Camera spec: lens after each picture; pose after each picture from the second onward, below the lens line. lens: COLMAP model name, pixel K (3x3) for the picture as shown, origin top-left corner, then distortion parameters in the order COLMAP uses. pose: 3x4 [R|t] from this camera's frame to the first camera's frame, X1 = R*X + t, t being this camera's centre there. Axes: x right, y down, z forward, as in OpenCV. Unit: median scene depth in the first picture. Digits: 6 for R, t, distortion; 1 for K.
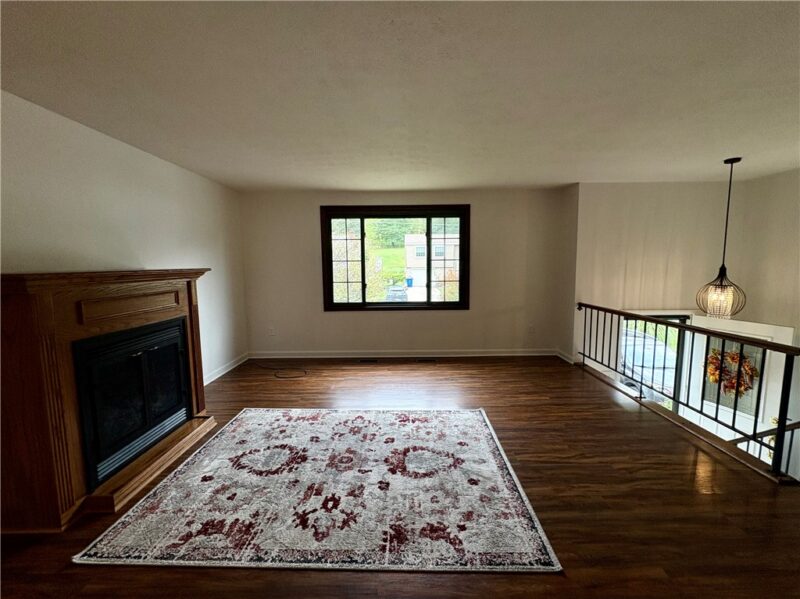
lens RADIAL K [[334.6, 0, 391.9], [0, 334.6, 297.2], [0, 0, 1]] dist [0.003150, -0.000055]
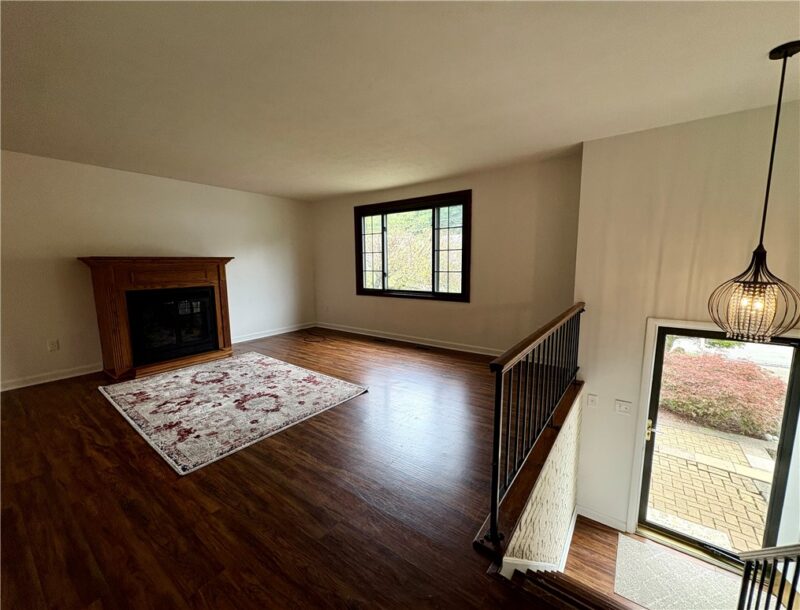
lens RADIAL K [[322.9, 0, 401.7], [0, 322.9, 304.2], [0, 0, 1]] dist [0.003440, 0.000362]
pose [[0.804642, 0.076975, -0.588749, 1.046383], [-0.057078, 0.996997, 0.052344, 0.008531], [0.591010, -0.008514, 0.806619, 0.262858]]
